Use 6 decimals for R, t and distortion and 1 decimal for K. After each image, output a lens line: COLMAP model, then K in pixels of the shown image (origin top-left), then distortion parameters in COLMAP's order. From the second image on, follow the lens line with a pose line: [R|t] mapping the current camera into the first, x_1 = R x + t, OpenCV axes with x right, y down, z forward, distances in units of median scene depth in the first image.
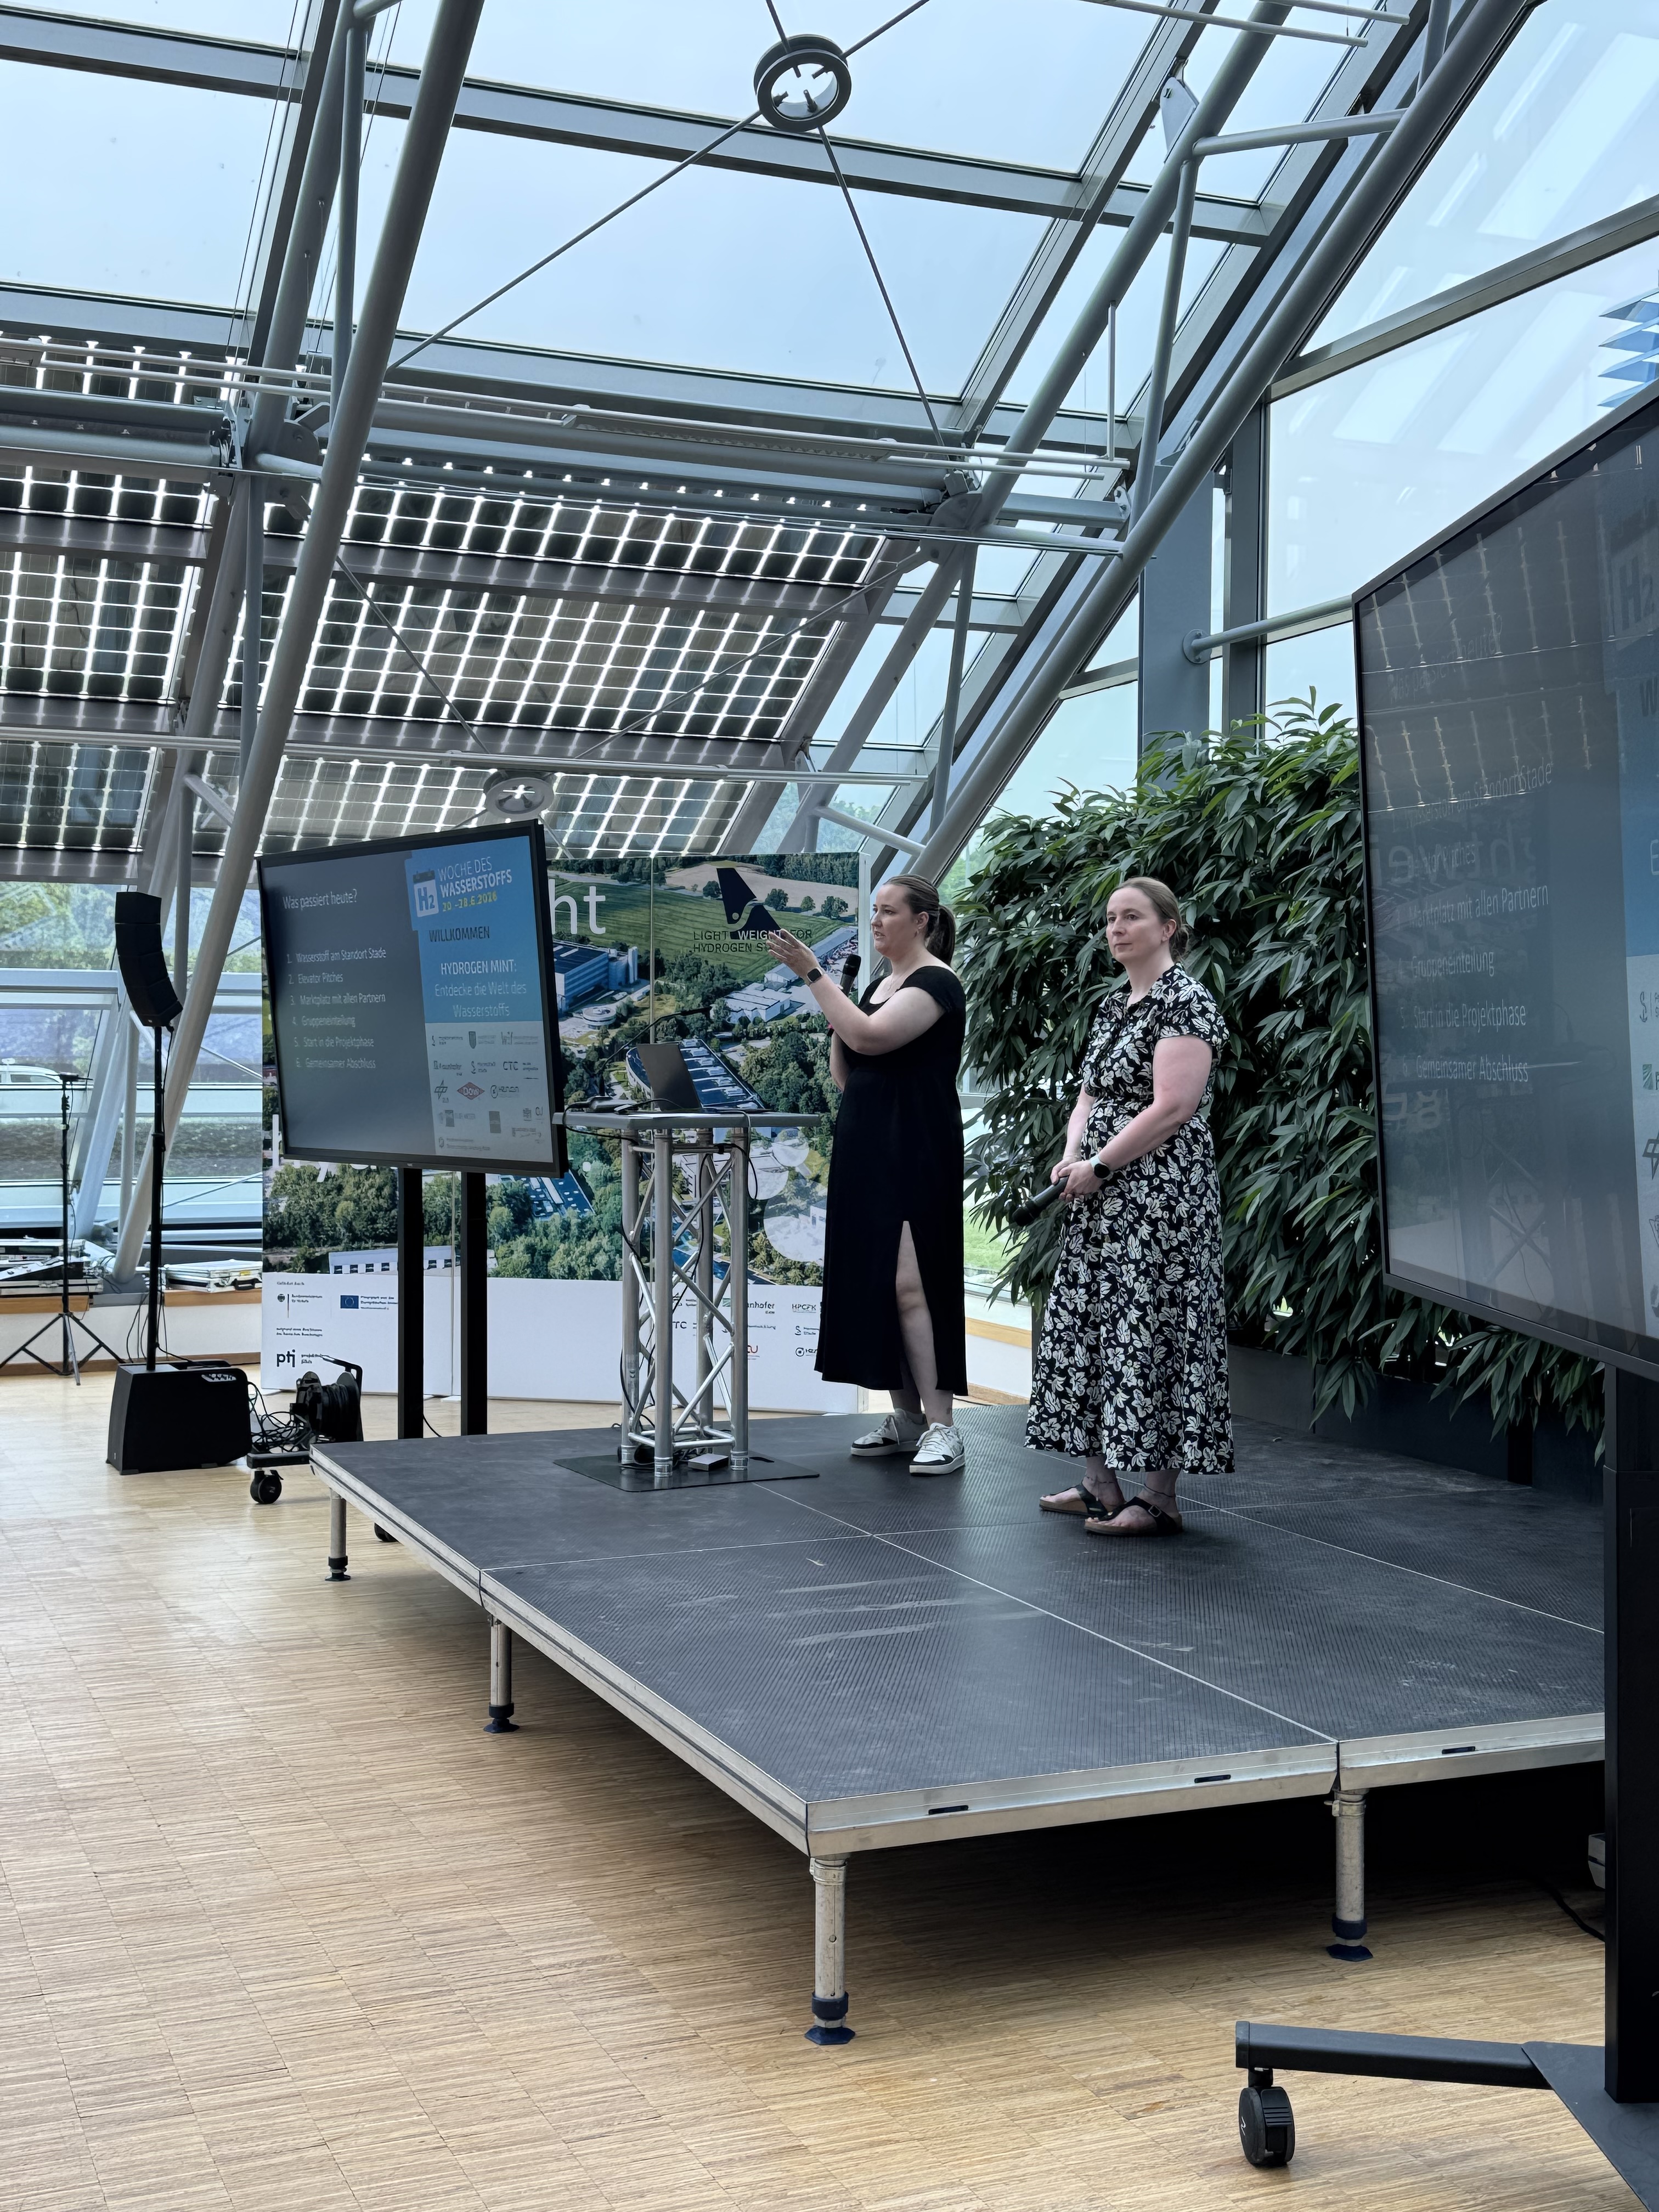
lens RADIAL K [[2515.3, 0, 853.6], [0, 2515.3, 1077.3], [0, 0, 1]] dist [0.083673, 0.000000]
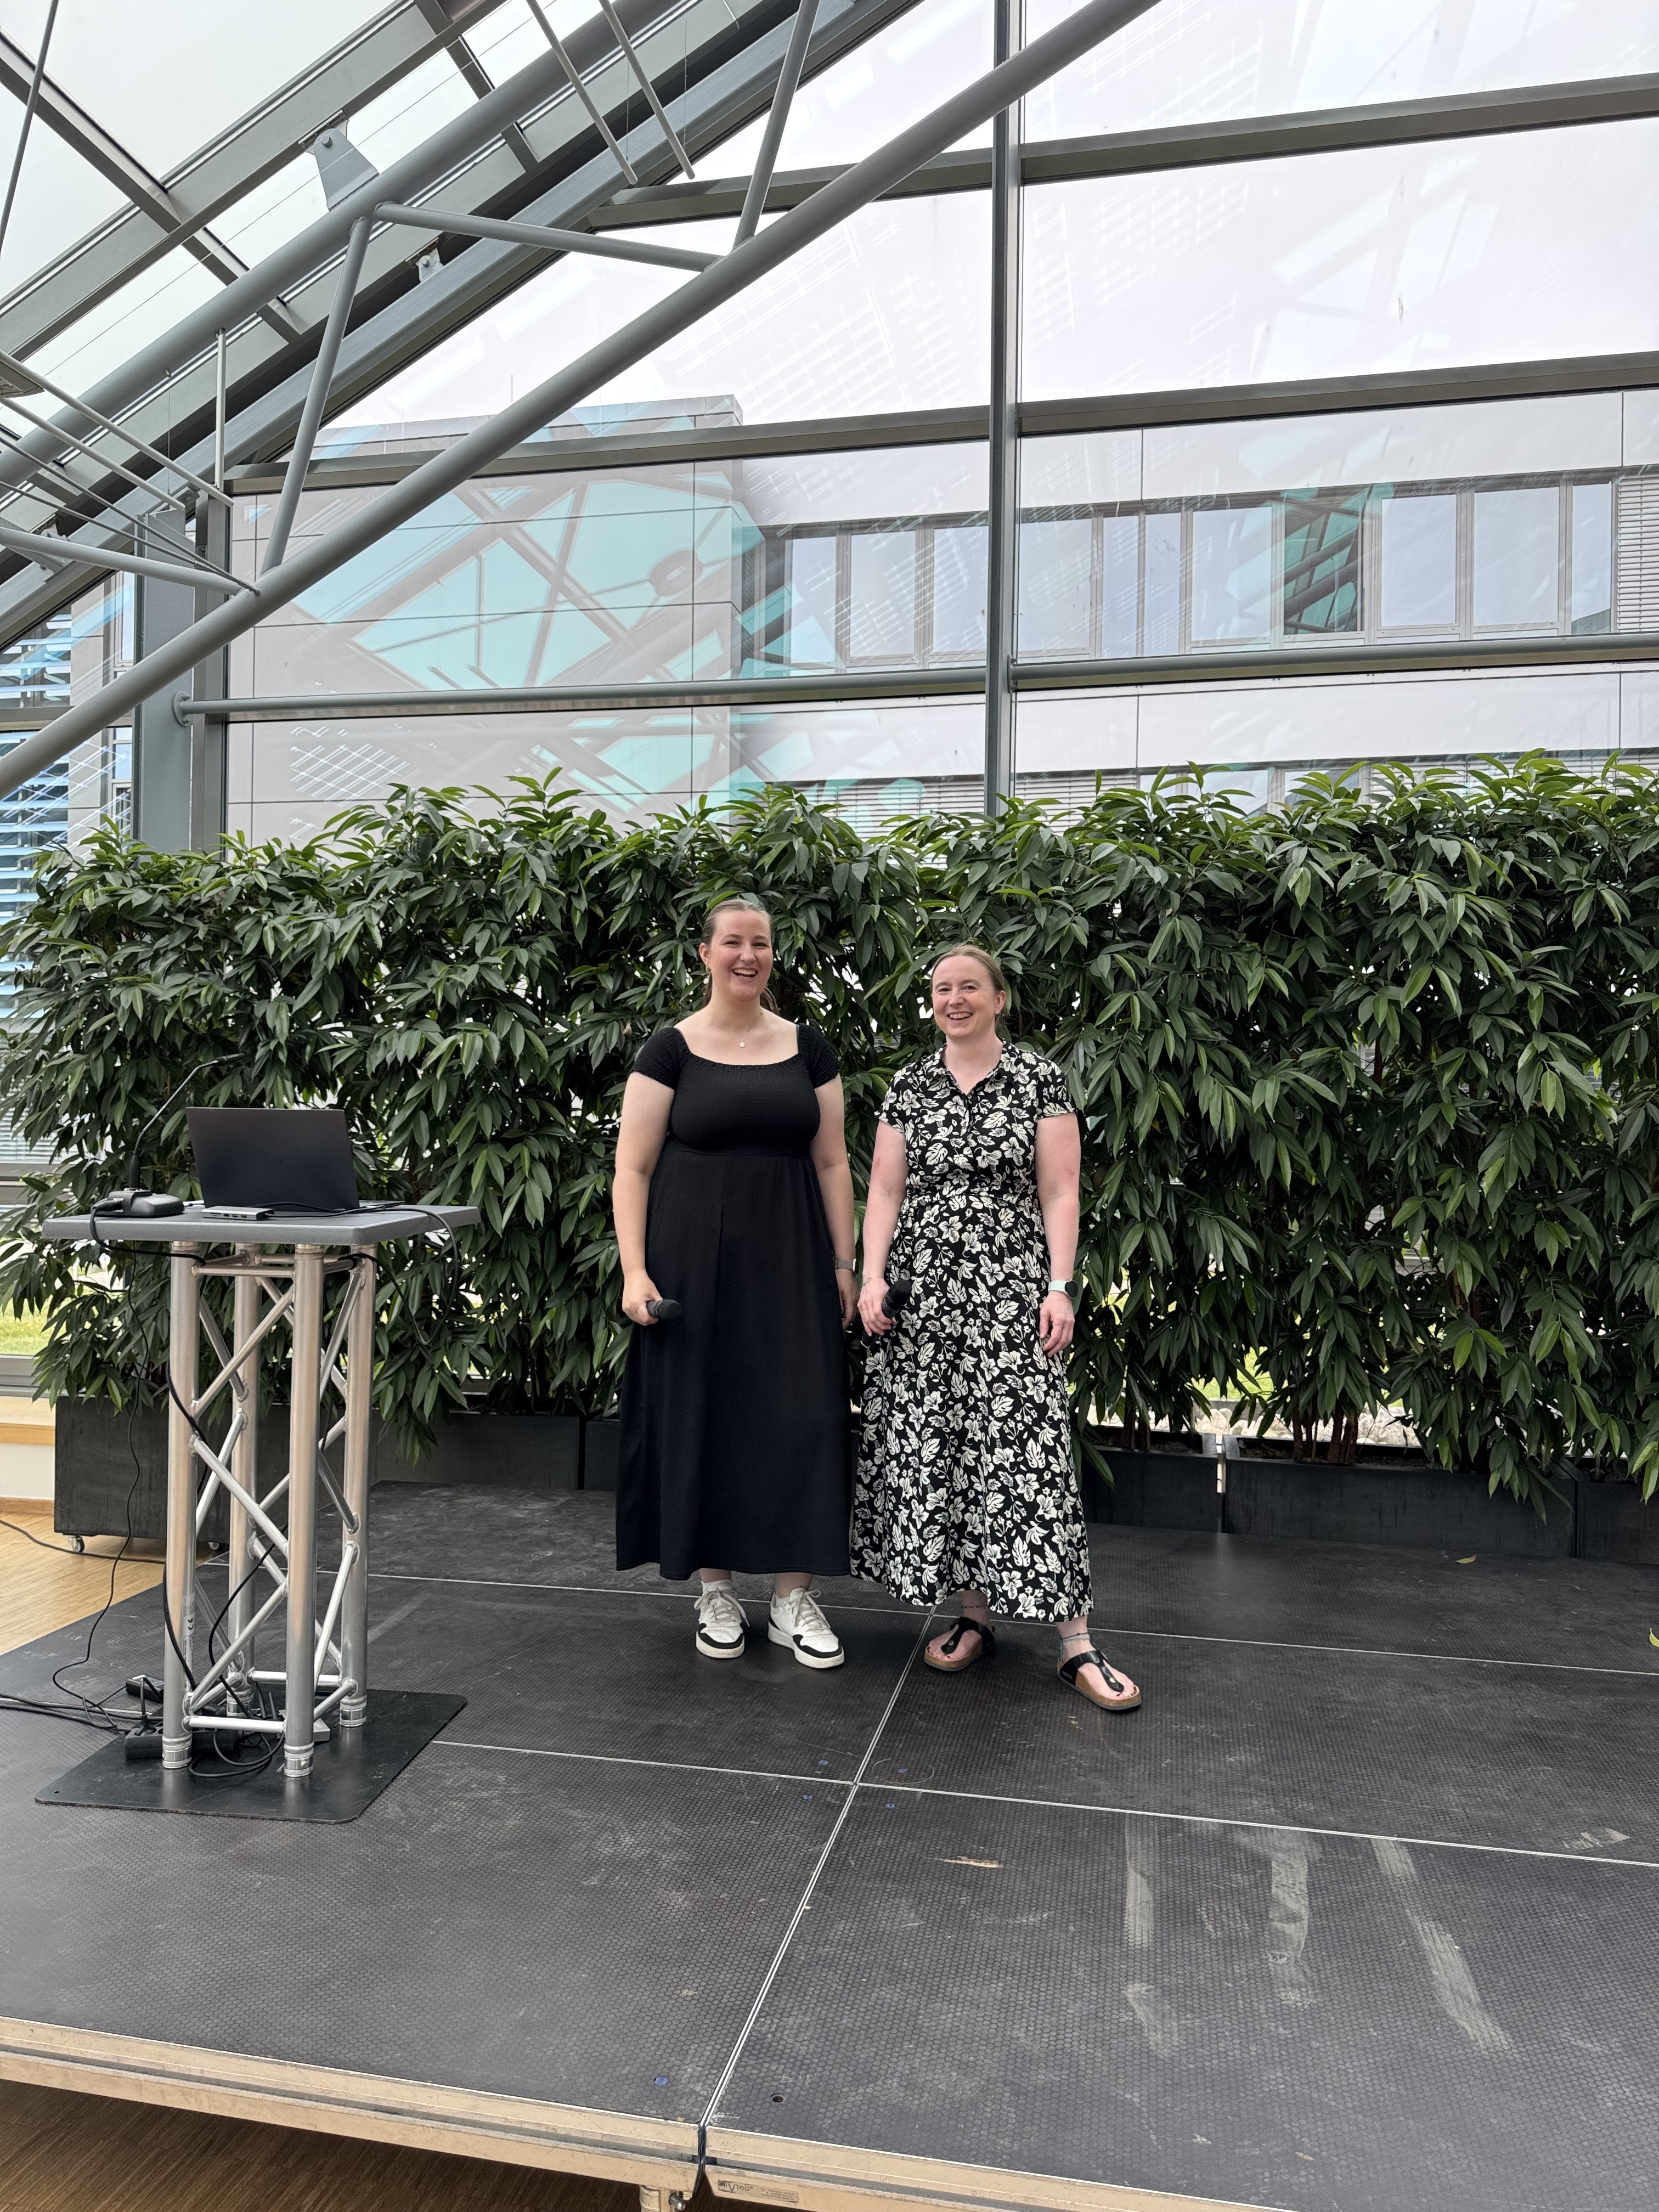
lens RADIAL K [[1547.8, 0, 813.6], [0, 1547.8, 1093.9], [0, 0, 1]] dist [0.052445, -0.066197]
pose [[0.569235, 0.020222, 0.821926, -0.212046], [-0.008965, 0.999791, -0.018390, -0.008071], [-0.822126, 0.003100, 0.569297, 0.403640]]
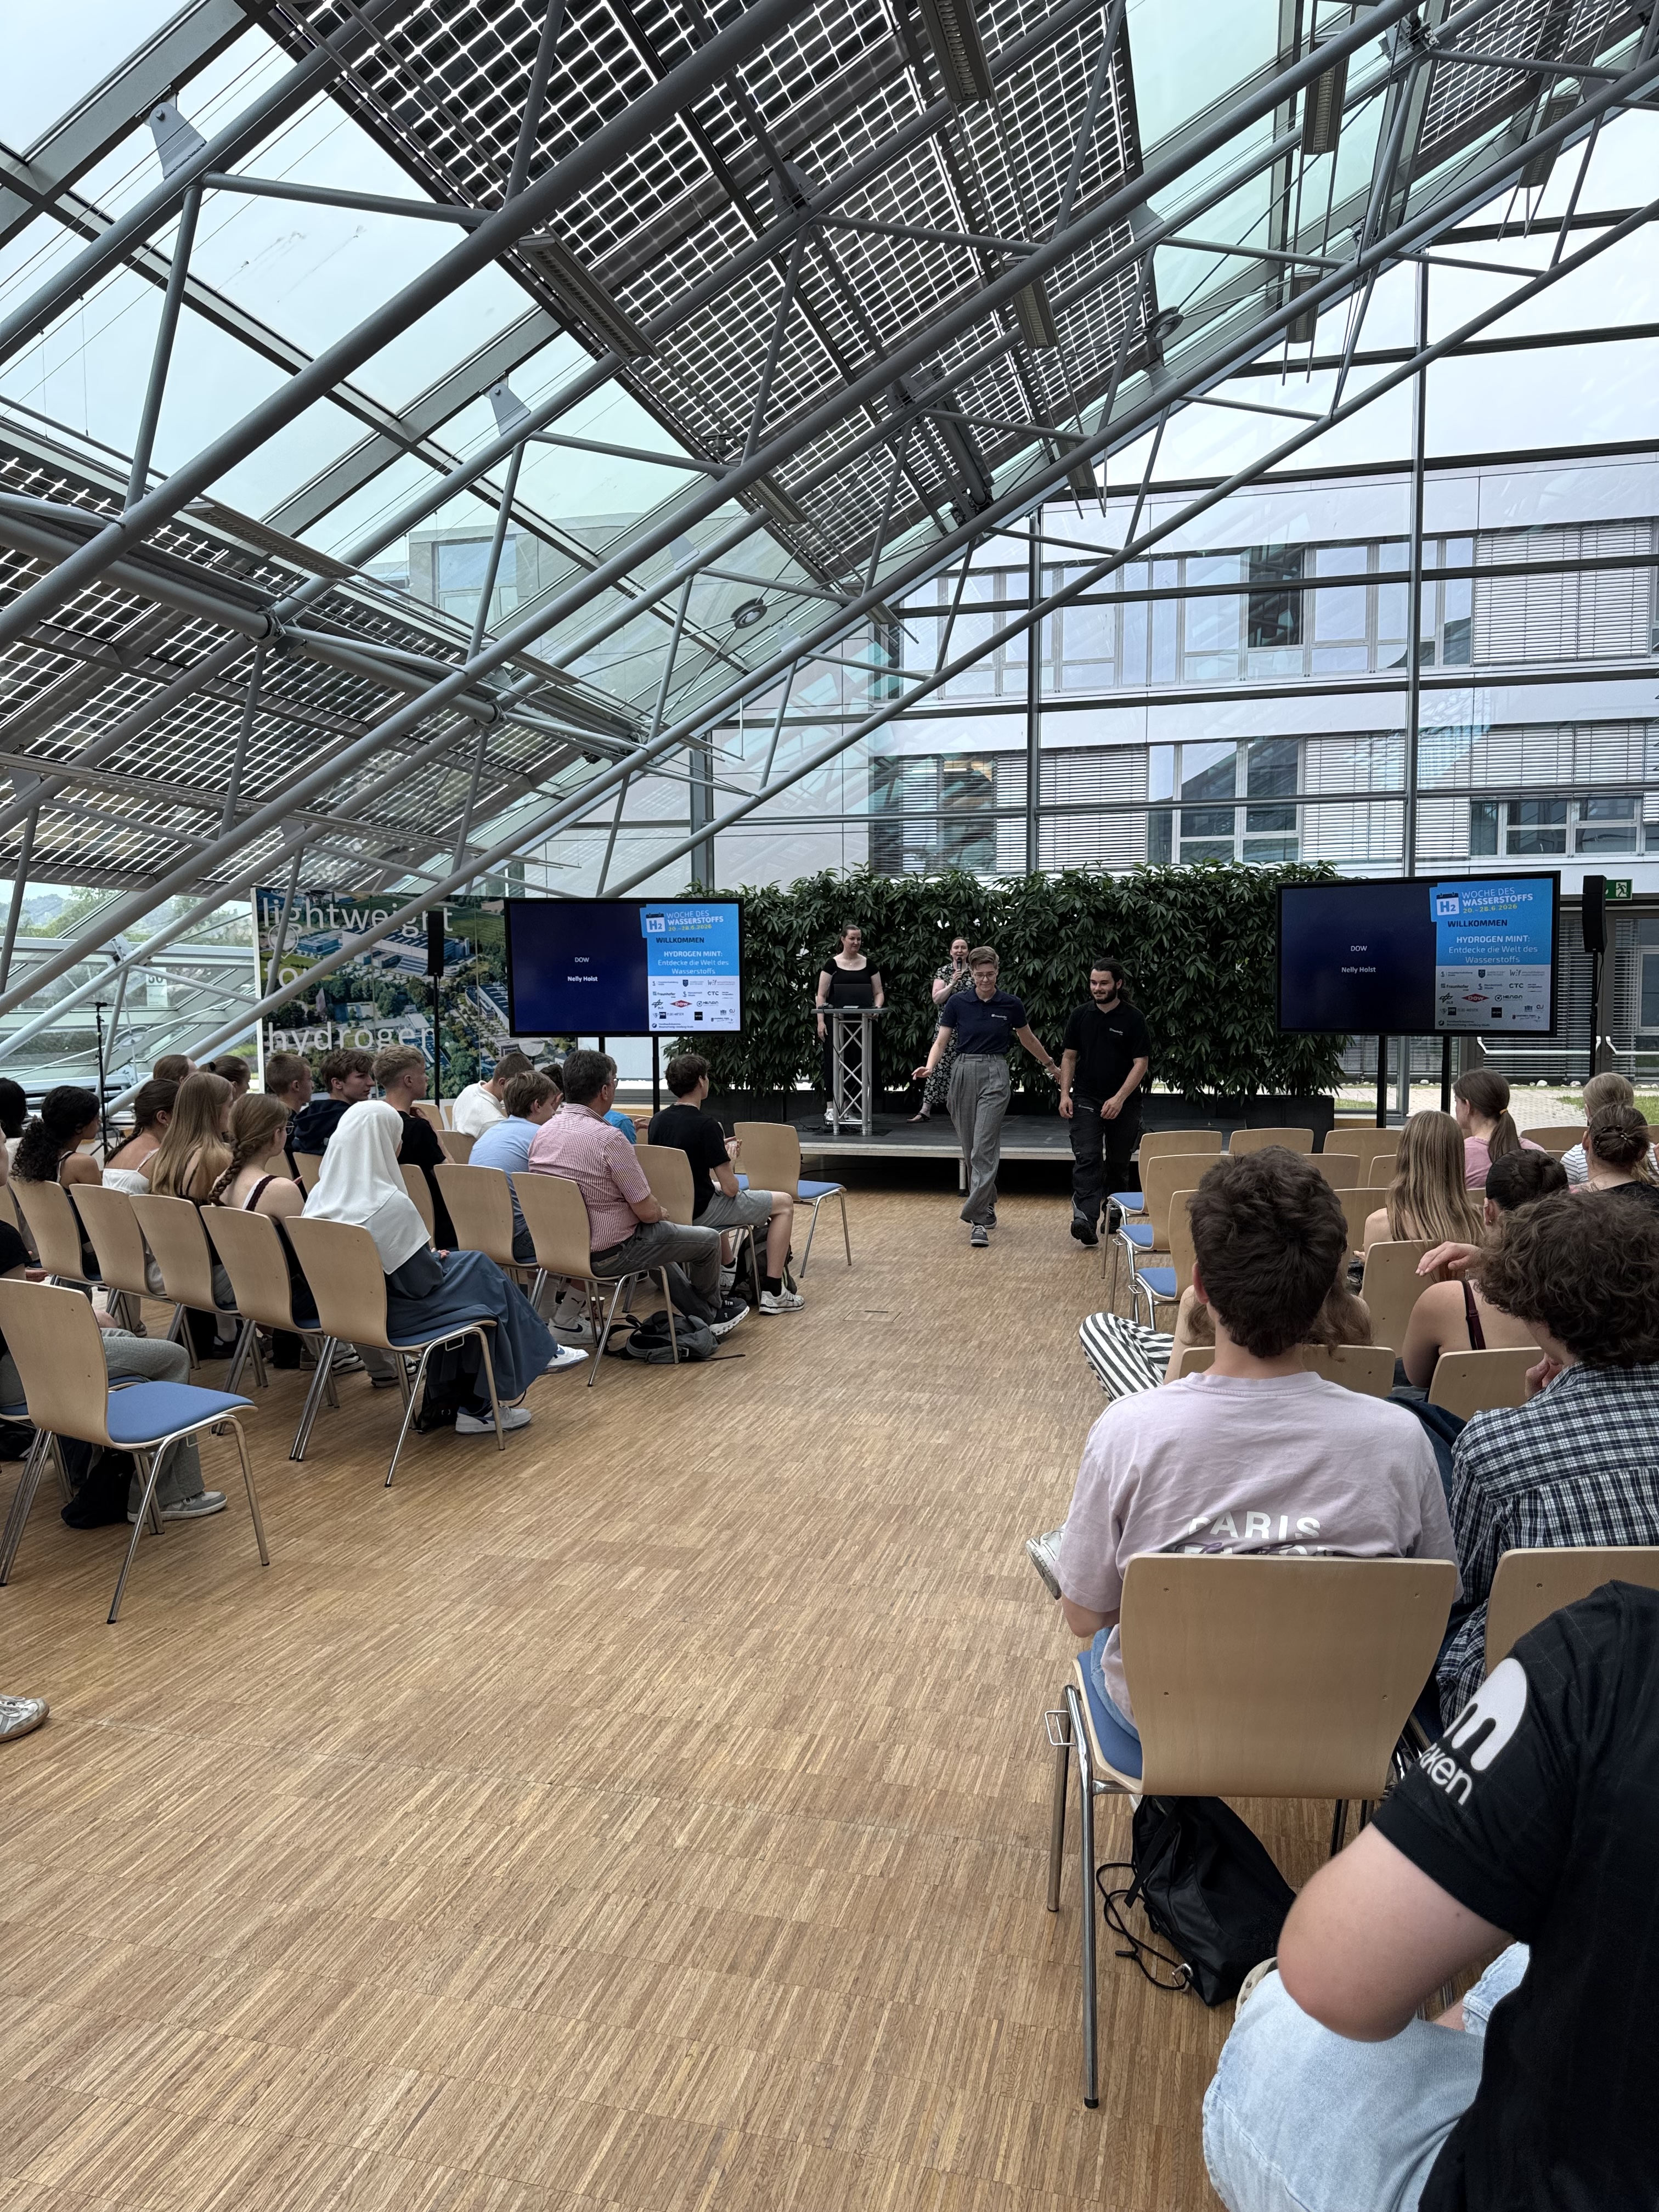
lens RADIAL K [[1547.8, 0, 866.8], [0, 1547.8, 1110.4], [0, 0, 1]] dist [0.052445, -0.066197]
pose [[0.594139, -0.066741, 0.801589, -0.929392], [0.010216, 0.997097, 0.075447, -0.002858], [-0.804298, -0.036637, 0.593096, -0.038317]]
